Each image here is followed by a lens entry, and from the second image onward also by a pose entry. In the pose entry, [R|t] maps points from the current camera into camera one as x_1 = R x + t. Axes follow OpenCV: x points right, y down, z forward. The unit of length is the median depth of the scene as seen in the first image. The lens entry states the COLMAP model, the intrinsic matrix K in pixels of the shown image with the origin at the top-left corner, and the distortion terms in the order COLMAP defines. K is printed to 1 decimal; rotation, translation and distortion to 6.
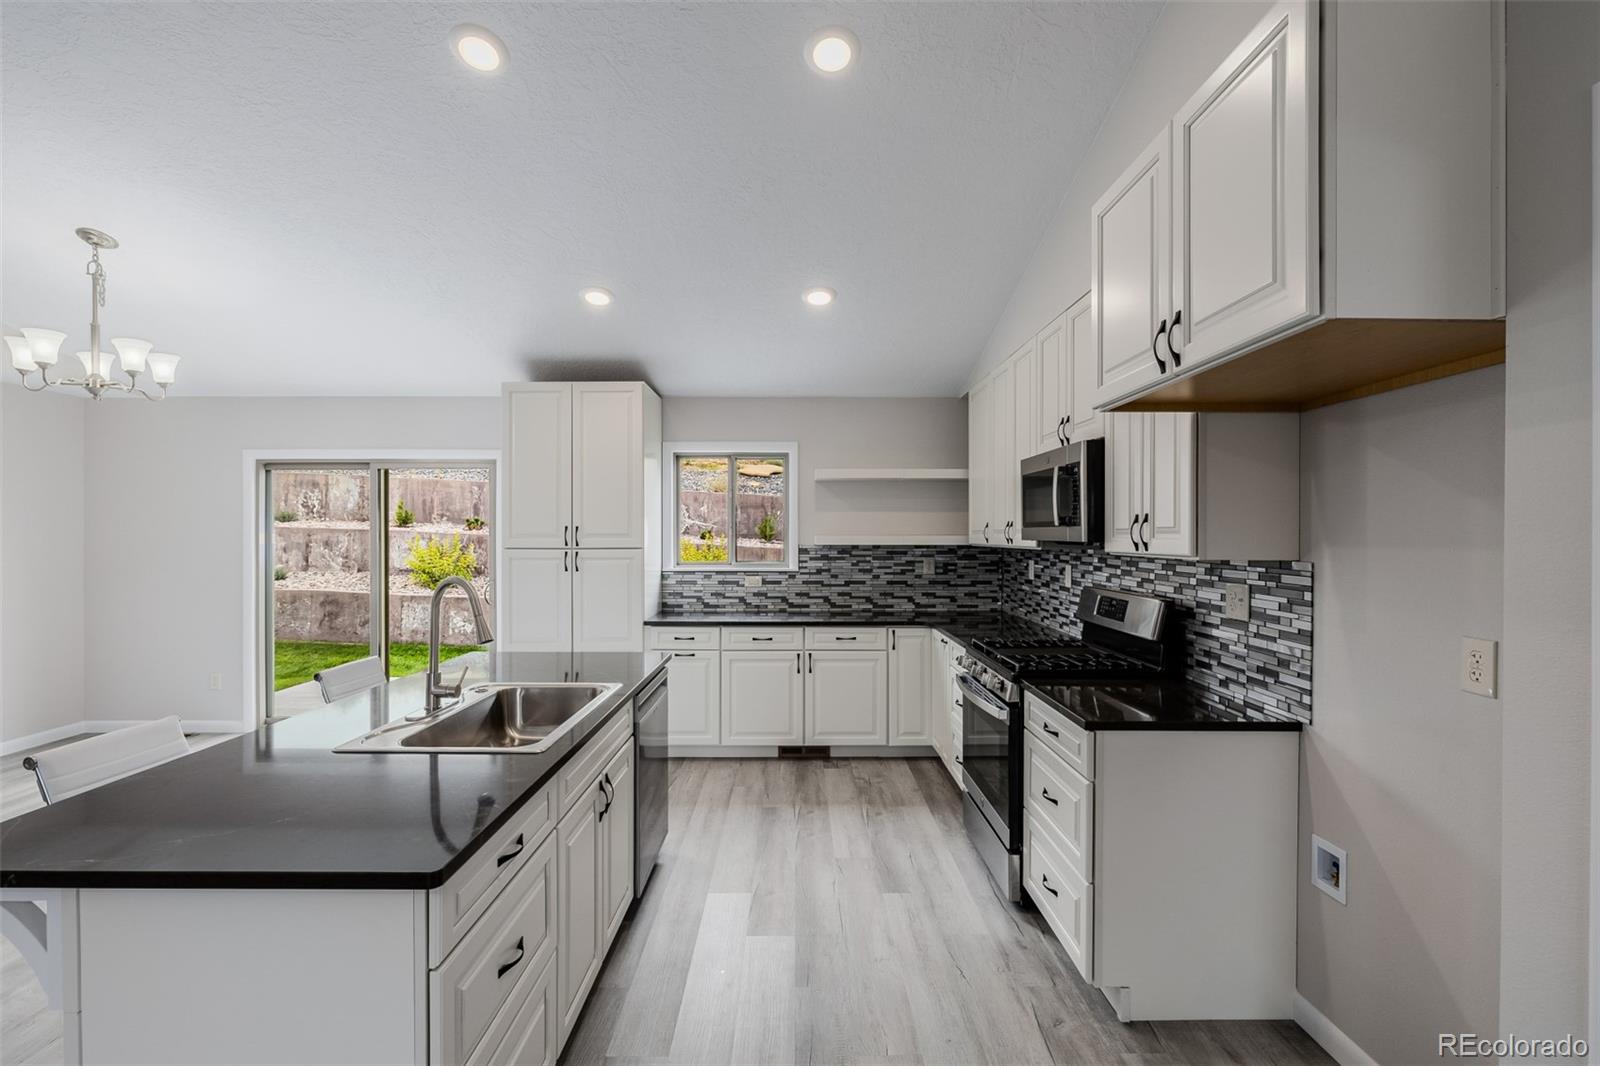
lens RADIAL K [[703.5, 0, 790.3], [0, 703.5, 535.9], [0, 0, 1]] dist [-0.011400, 0.002933]
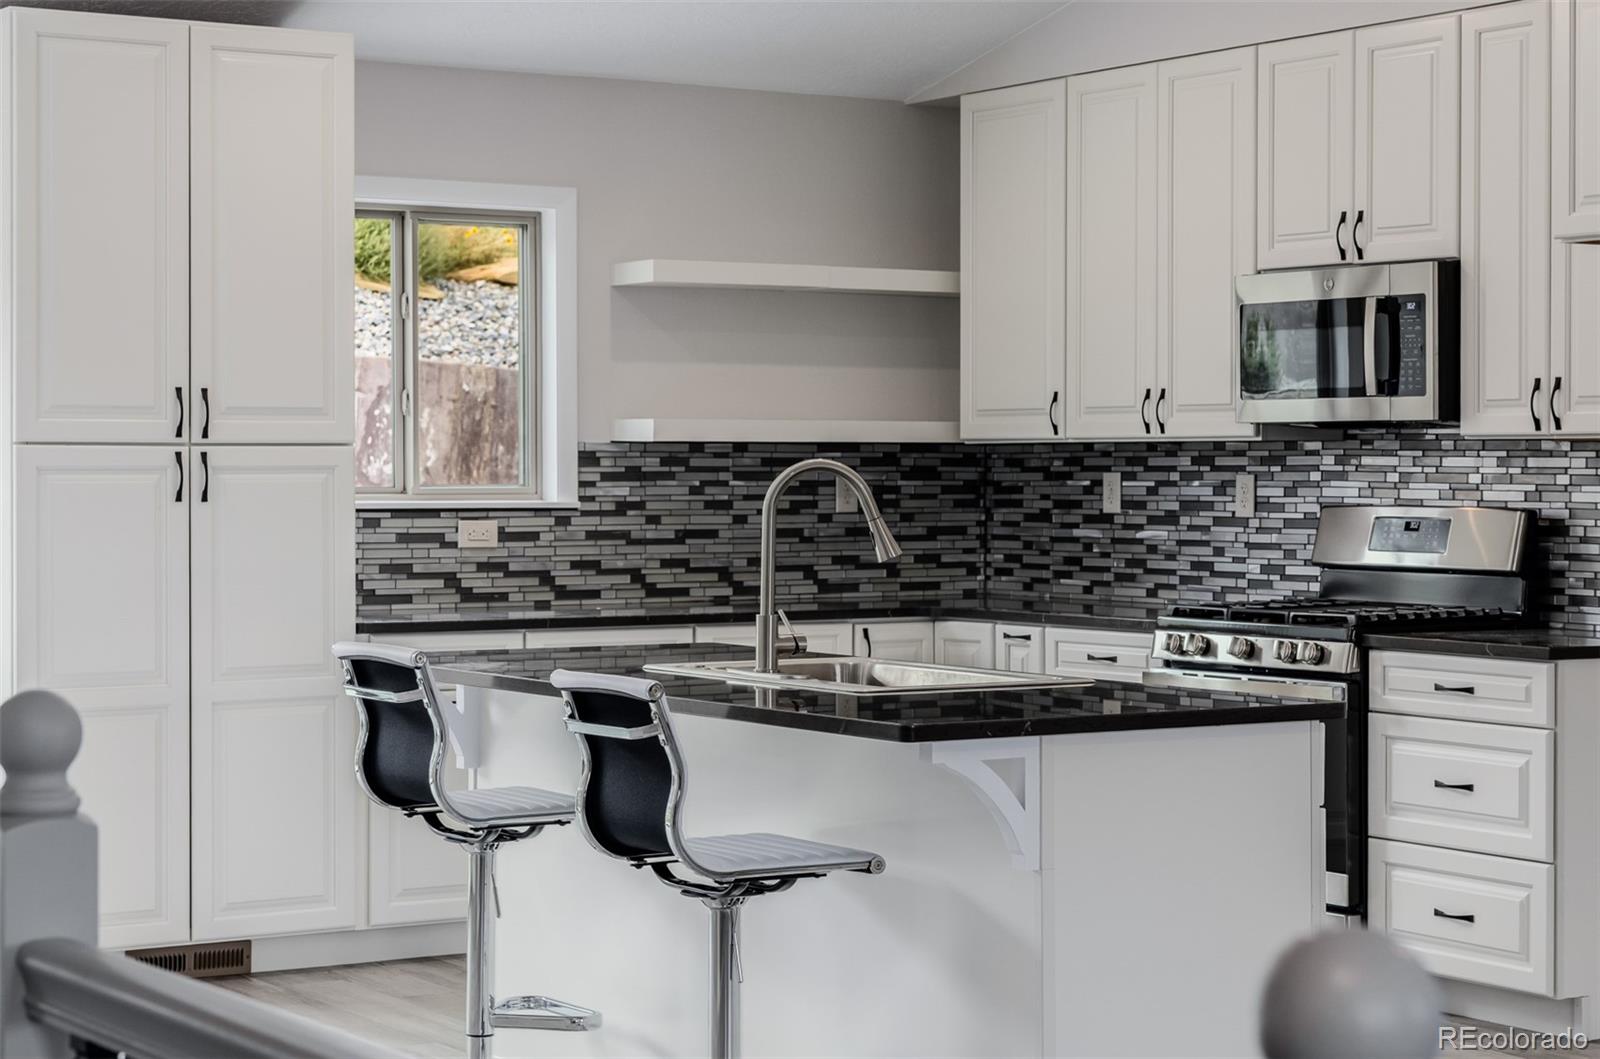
lens RADIAL K [[3144.0, 0, 754.9], [0, 3144.0, 478.1], [0, 0, 1]] dist [0.047884, 0.000000]
pose [[0.847961, -0.001584, 0.530056, -0.859393], [0.000074, 0.999996, 0.002871, 0.028125], [-0.530058, -0.002396, 0.847958, -0.585807]]
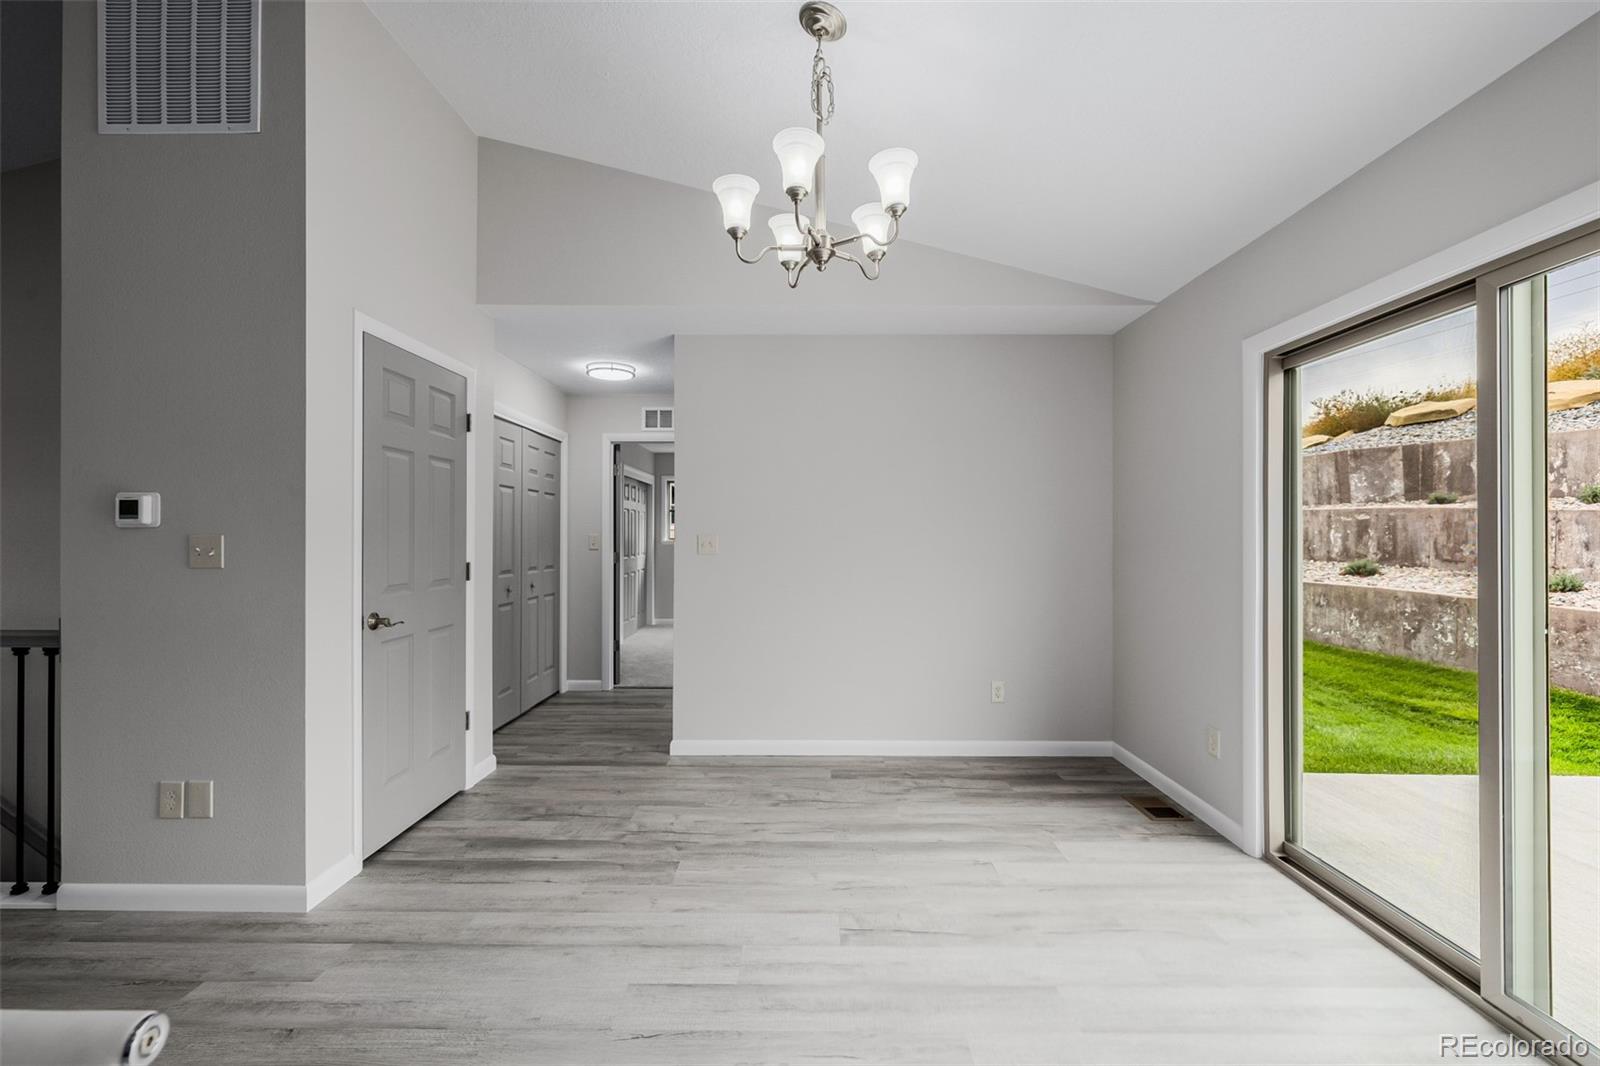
lens RADIAL K [[669.1, 0, 802.6], [0, 669.1, 536.7], [0, 0, 1]] dist [0.001564, -0.000505]
pose [[-0.005762, -0.000563, -0.999983, -0.248354], [-0.004565, 0.999989, -0.000537, 0.033869], [0.999973, 0.004561, -0.005764, 0.653262]]
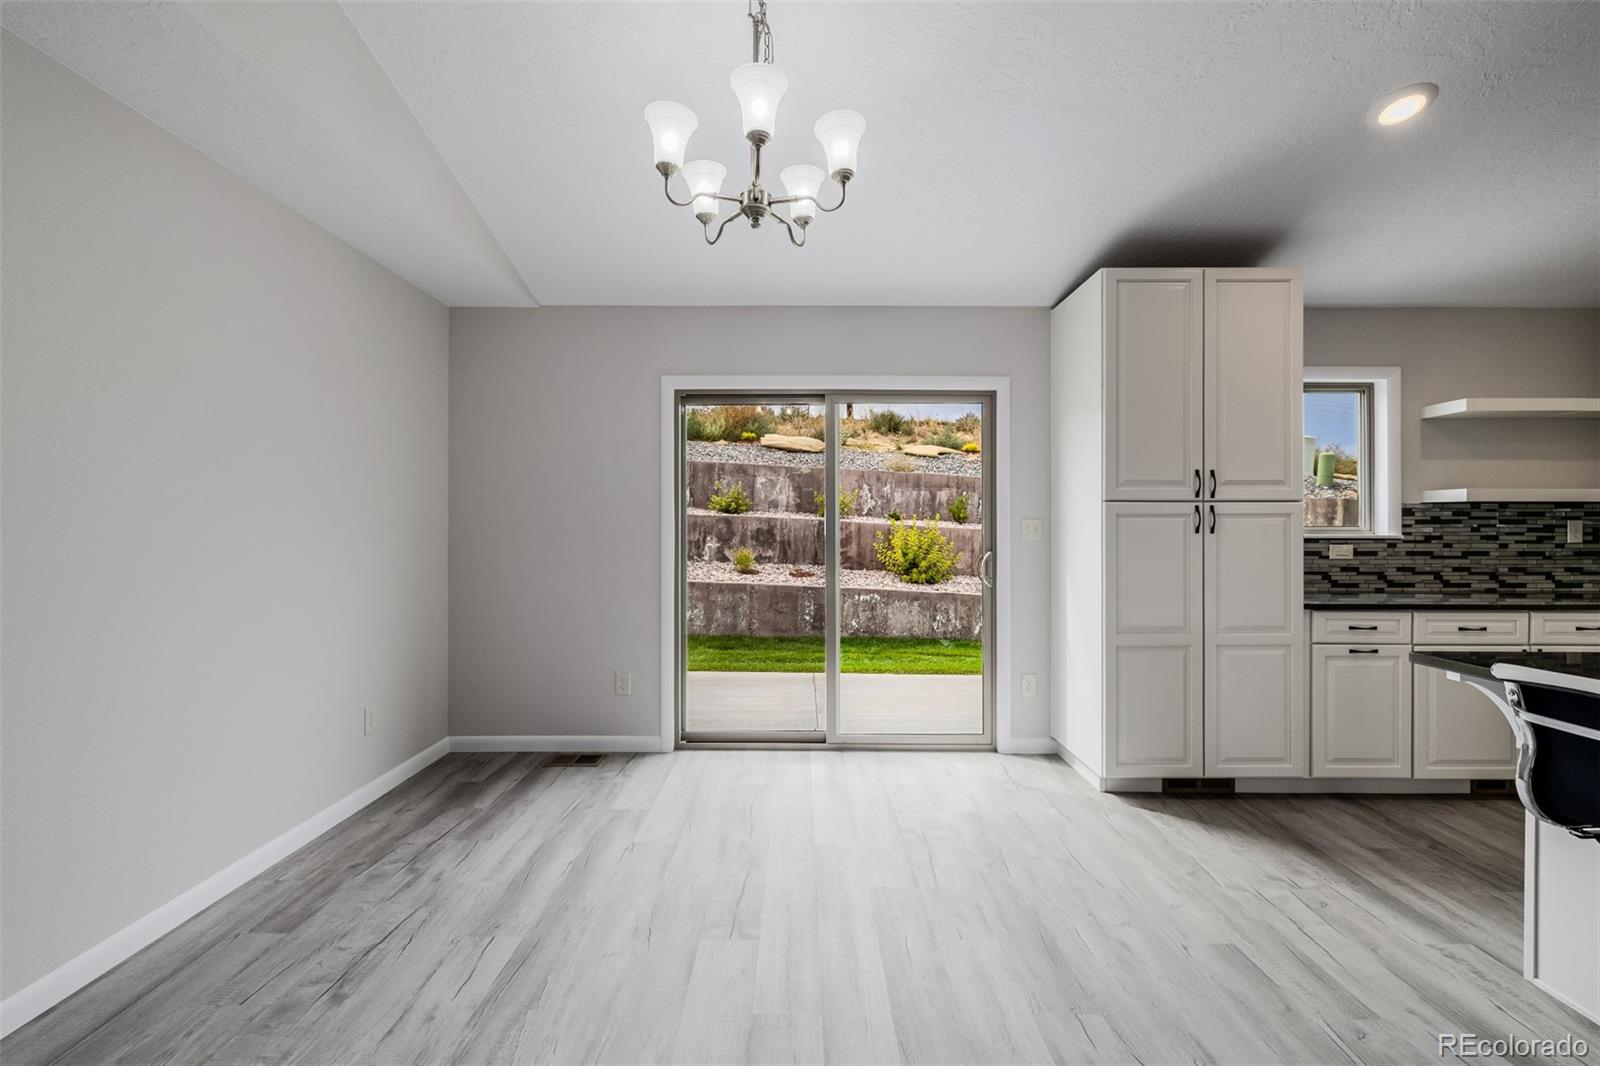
lens RADIAL K [[669.1, 0, 802.1], [0, 669.1, 527.5], [0, 0, 1]] dist [0.001564, -0.000505]
pose [[0.999999, 0.001345, -0.000876, -0.629232], [-0.001346, 0.999998, -0.001348, 0.040367], [0.000874, 0.001349, 0.999999, 0.282136]]
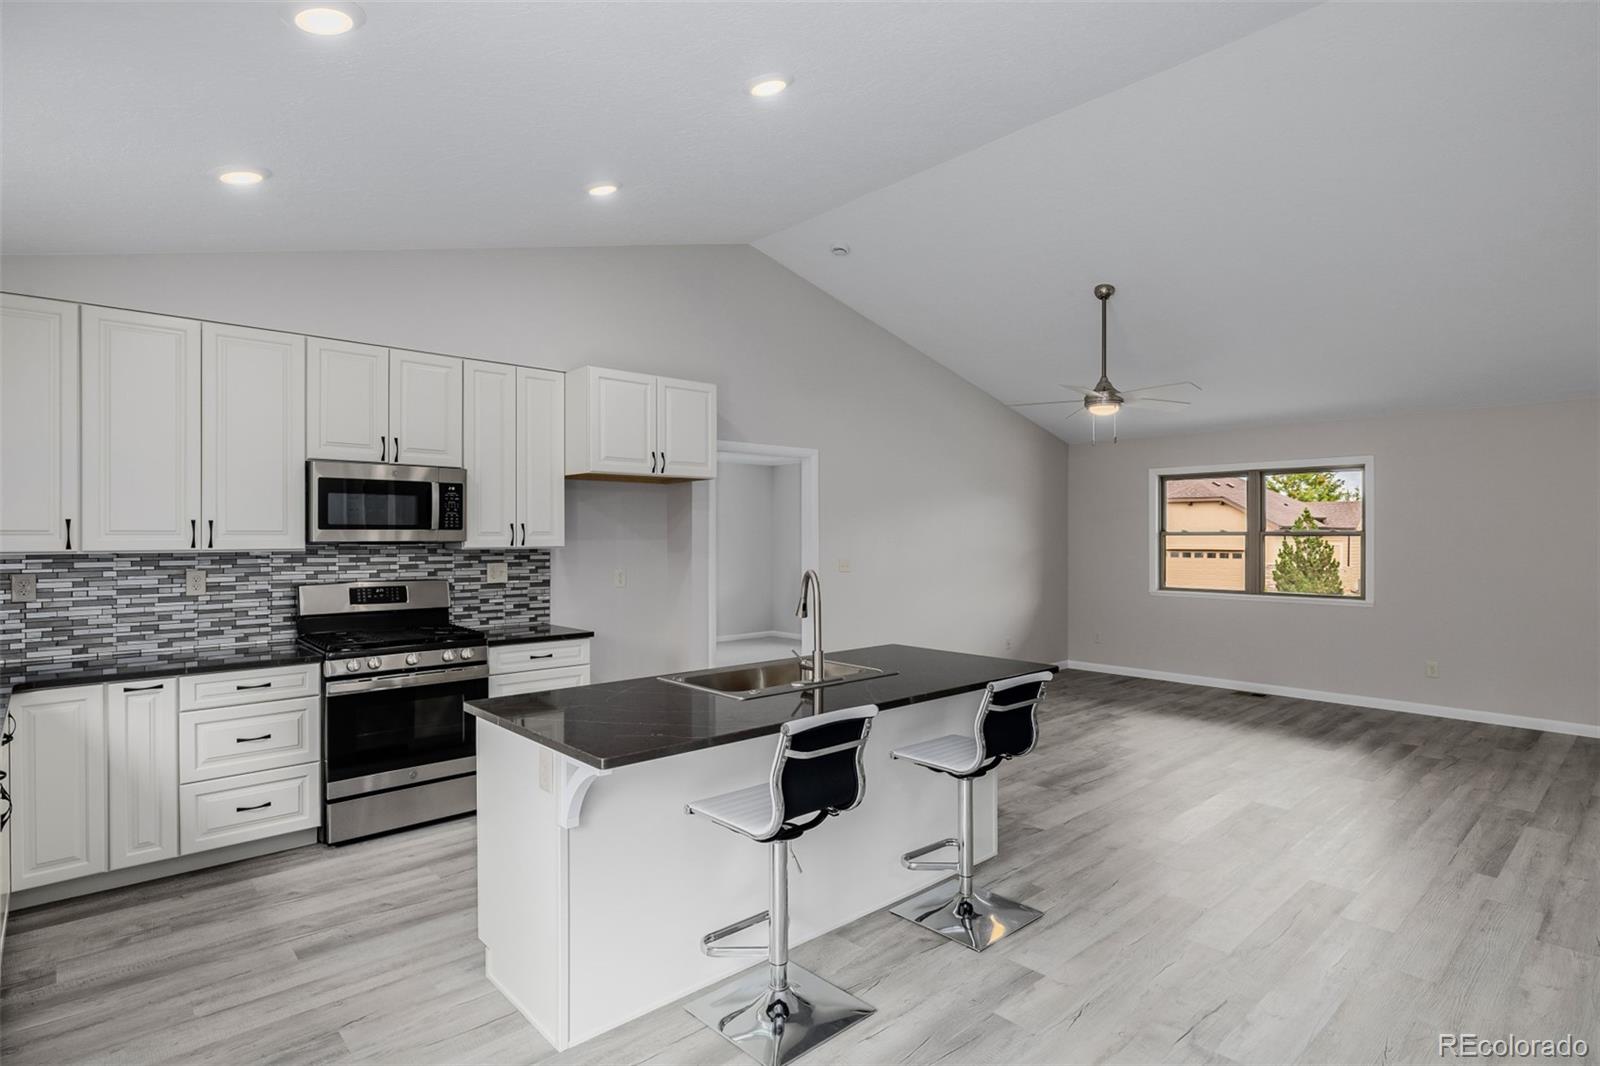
lens RADIAL K [[820.7, 0, 789.8], [0, 820.7, 536.5], [0, 0, 1]] dist [-0.003553, 0.000646]
pose [[-0.669480, -0.002928, 0.742825, -0.658254], [0.001283, 0.999986, 0.005099, -0.004387], [-0.742829, 0.004367, -0.669467, 0.853460]]
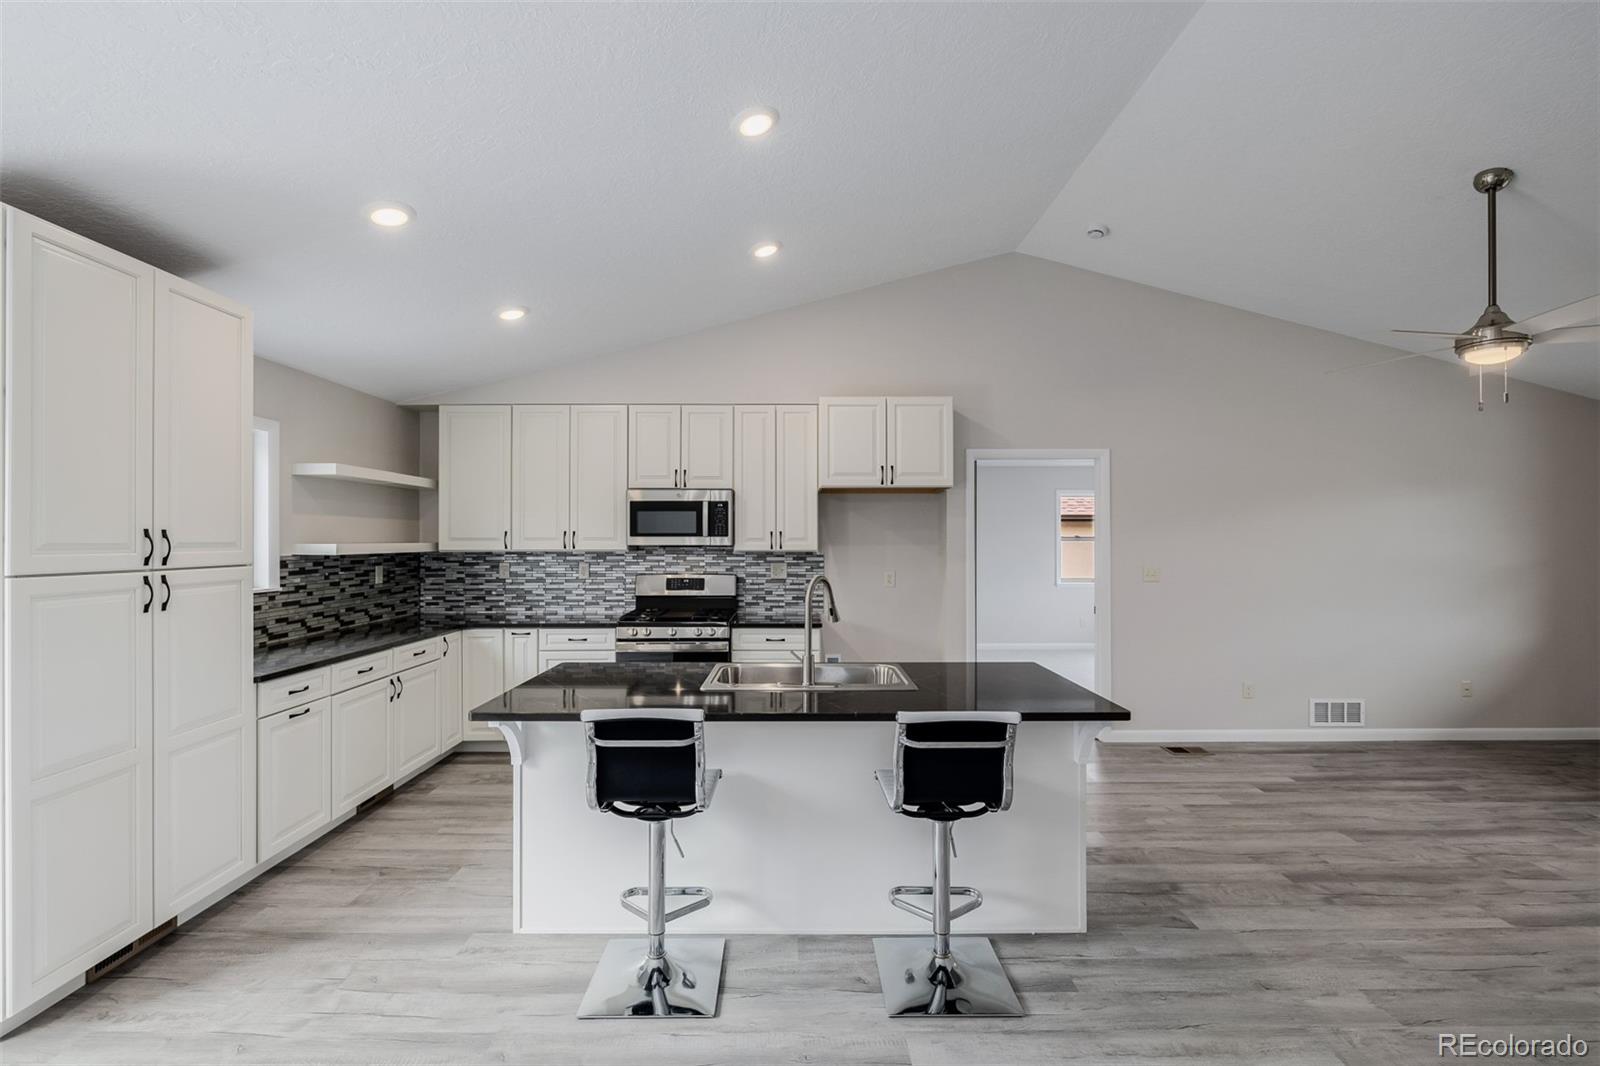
lens RADIAL K [[703.5, 0, 792.5], [0, 703.5, 535.4], [0, 0, 1]] dist [-0.011400, 0.002933]
pose [[-0.000184, 0.004818, 0.999988, -0.750136], [0.003339, 0.999983, -0.004817, -0.004112], [-0.999994, 0.003338, -0.000200, 0.441099]]
